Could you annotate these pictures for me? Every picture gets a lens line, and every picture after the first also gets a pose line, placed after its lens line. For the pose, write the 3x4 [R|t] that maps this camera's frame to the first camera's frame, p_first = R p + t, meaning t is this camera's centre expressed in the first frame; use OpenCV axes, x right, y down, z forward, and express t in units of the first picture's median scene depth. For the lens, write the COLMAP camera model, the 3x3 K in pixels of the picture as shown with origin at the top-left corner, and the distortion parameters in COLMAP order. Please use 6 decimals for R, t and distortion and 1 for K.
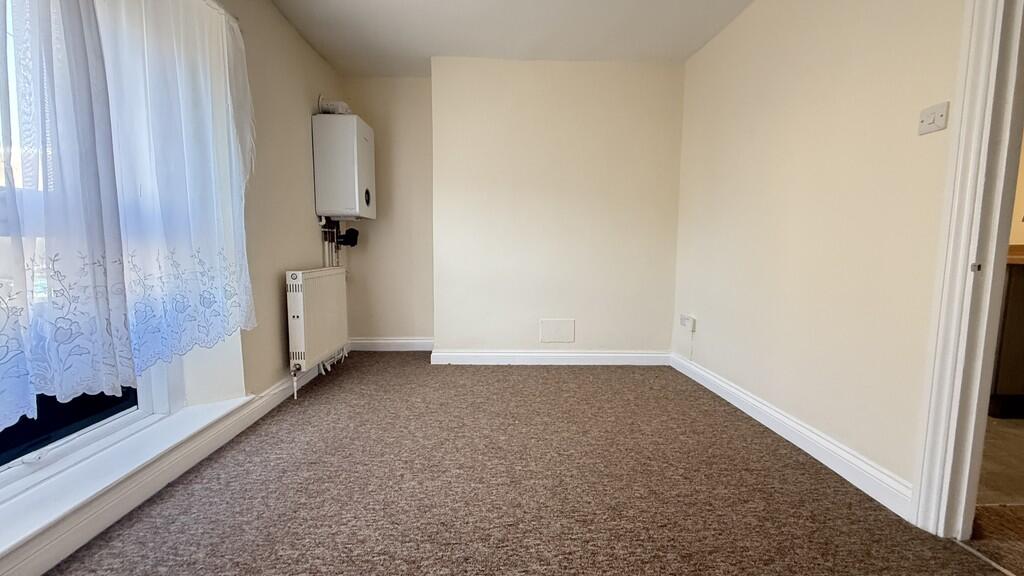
lens RADIAL K [[408.0, 0, 509.6], [0, 408.0, 287.0], [0, 0, 1]] dist [-0.002132, 0.001212]
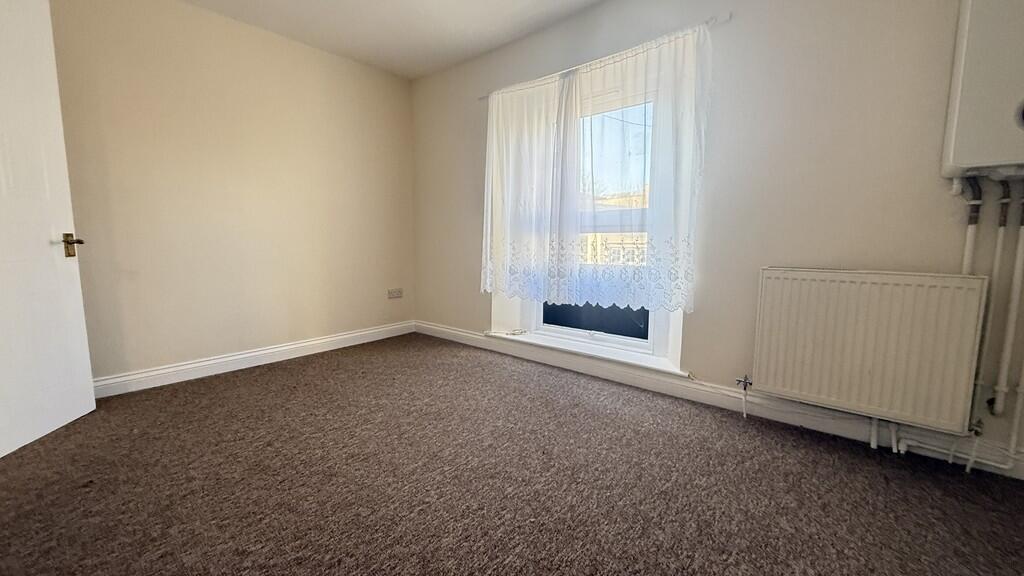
lens RADIAL K [[408.0, 0, 509.8], [0, 408.0, 287.6], [0, 0, 1]] dist [-0.002132, 0.001212]
pose [[-0.681055, 0.072530, -0.728631, 0.417493], [-0.080555, 0.981621, 0.173008, -0.098606], [0.727787, 0.176523, -0.662696, 1.201933]]
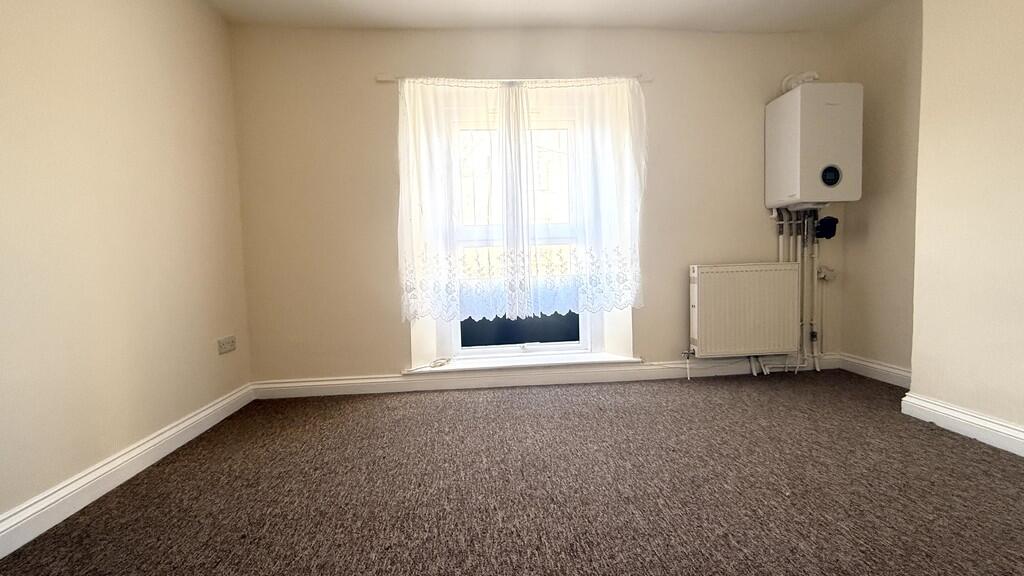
lens RADIAL K [[408.0, 0, 509.4], [0, 408.0, 287.1], [0, 0, 1]] dist [-0.002132, 0.001212]
pose [[0.035513, 0.051103, -0.998062, 0.579594], [-0.065202, 0.996682, 0.048712, -0.000128], [0.997240, 0.063346, 0.038727, 0.468015]]
